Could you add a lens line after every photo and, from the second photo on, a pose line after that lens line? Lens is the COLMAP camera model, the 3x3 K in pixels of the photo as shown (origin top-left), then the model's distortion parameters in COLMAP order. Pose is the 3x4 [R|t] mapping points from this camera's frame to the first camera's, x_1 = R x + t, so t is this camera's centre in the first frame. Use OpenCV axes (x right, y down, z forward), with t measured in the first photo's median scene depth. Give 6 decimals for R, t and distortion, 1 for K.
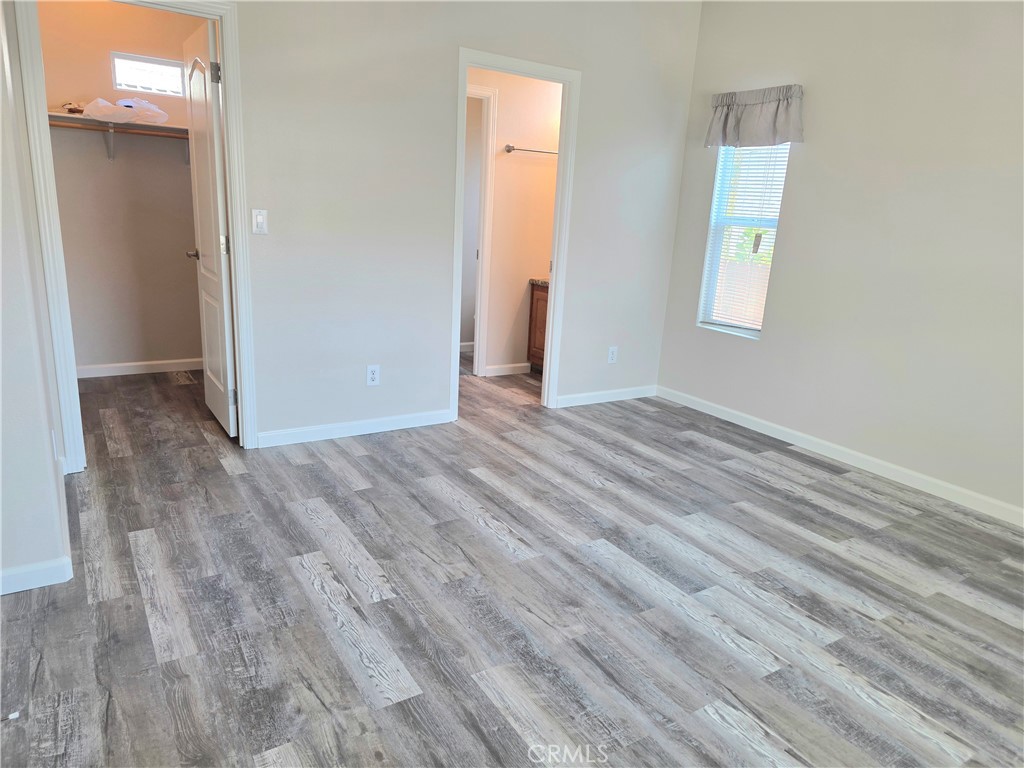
lens RADIAL K [[690.3, 0, 514.7], [0, 690.3, 385.4], [0, 0, 1]] dist [0.053138, -0.049699]
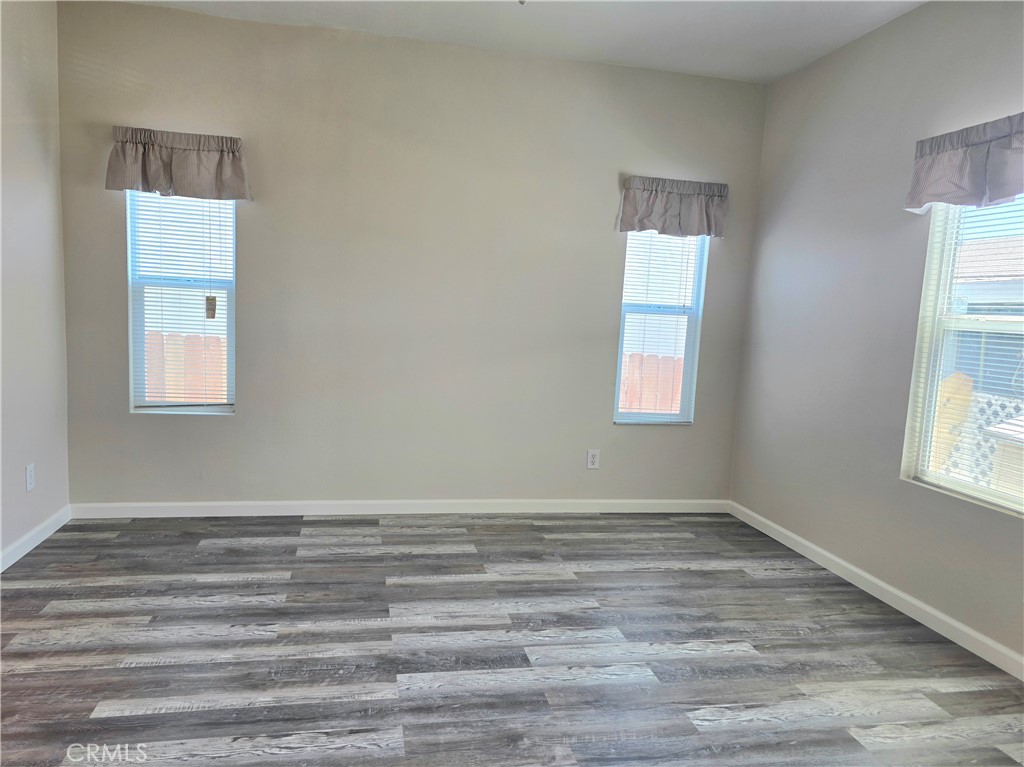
lens RADIAL K [[728.6, 0, 510.9], [0, 728.6, 392.3], [0, 0, 1]] dist [0.053008, -0.050268]
pose [[0.359149, -0.152689, 0.920705, -0.527863], [0.205100, 0.975322, 0.081741, -0.137107], [-0.910465, 0.159480, 0.381602, 0.450701]]
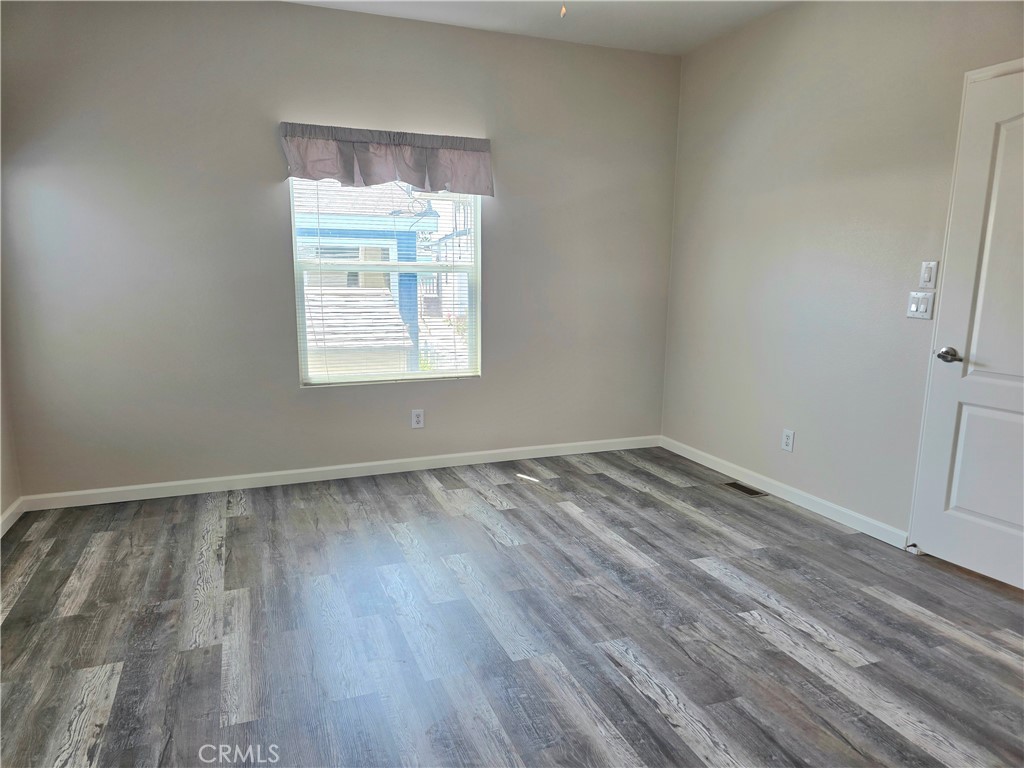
lens RADIAL K [[690.3, 0, 514.7], [0, 690.3, 385.4], [0, 0, 1]] dist [0.053138, -0.049699]
pose [[-0.980025, -0.099557, 0.172163, 0.017833], [-0.019139, 0.908876, 0.416627, -0.370721], [-0.197953, 0.405010, -0.892626, 1.458328]]
